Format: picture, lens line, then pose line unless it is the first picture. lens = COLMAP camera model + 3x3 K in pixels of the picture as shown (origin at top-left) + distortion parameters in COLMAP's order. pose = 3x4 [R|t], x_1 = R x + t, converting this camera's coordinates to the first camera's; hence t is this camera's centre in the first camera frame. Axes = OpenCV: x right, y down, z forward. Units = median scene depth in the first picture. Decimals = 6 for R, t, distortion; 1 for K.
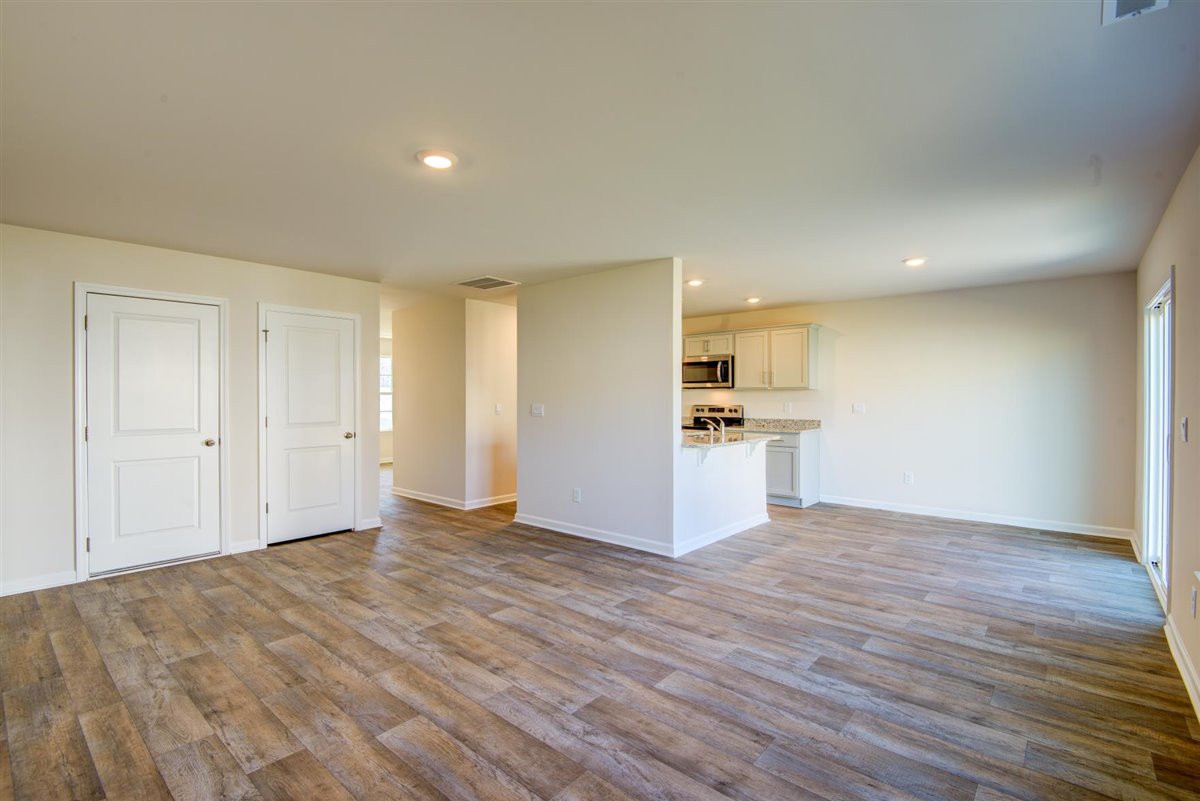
lens RADIAL K [[551.6, 0, 603.1], [0, 551.6, 390.5], [0, 0, 1]] dist [0.009151, -0.008728]
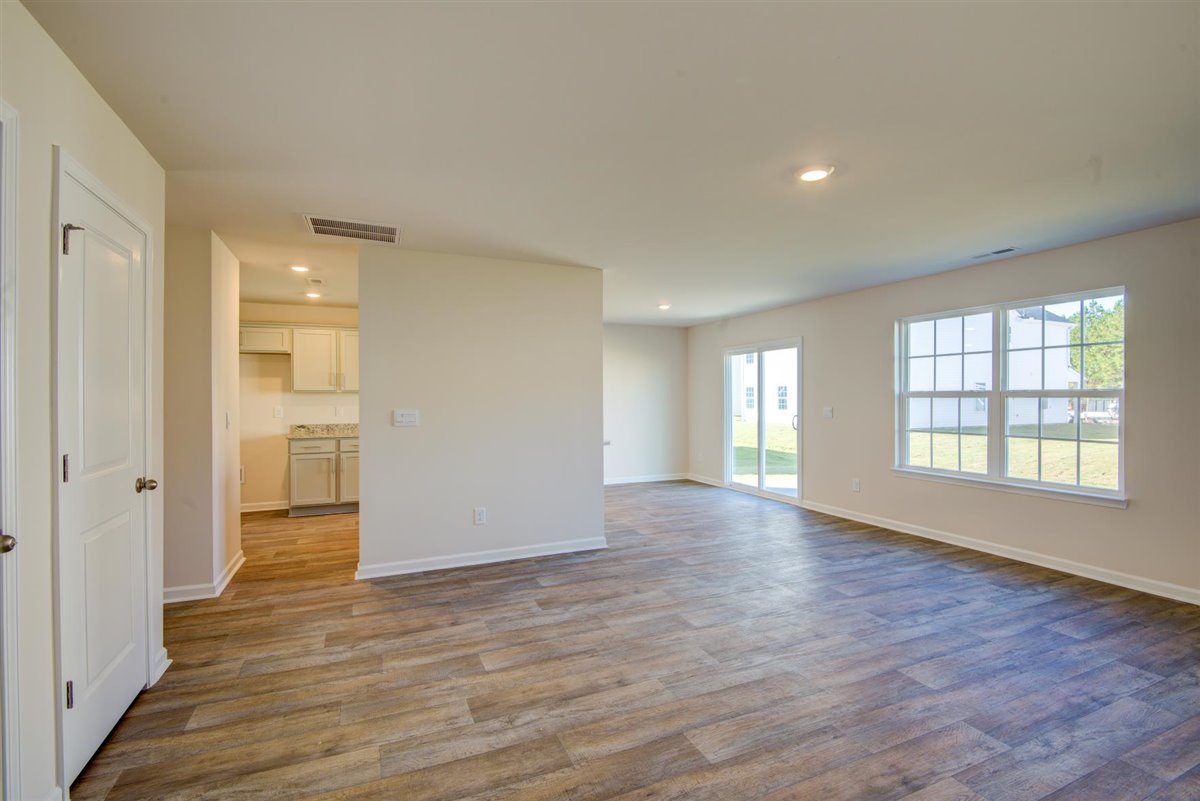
lens RADIAL K [[551.6, 0, 600.4], [0, 551.6, 393.0], [0, 0, 1]] dist [0.009151, -0.008728]
pose [[0.423218, 0.009179, 0.905981, -0.940723], [-0.006392, 0.999954, -0.007145, 0.008693], [-0.906005, -0.002767, 0.423257, 0.611395]]
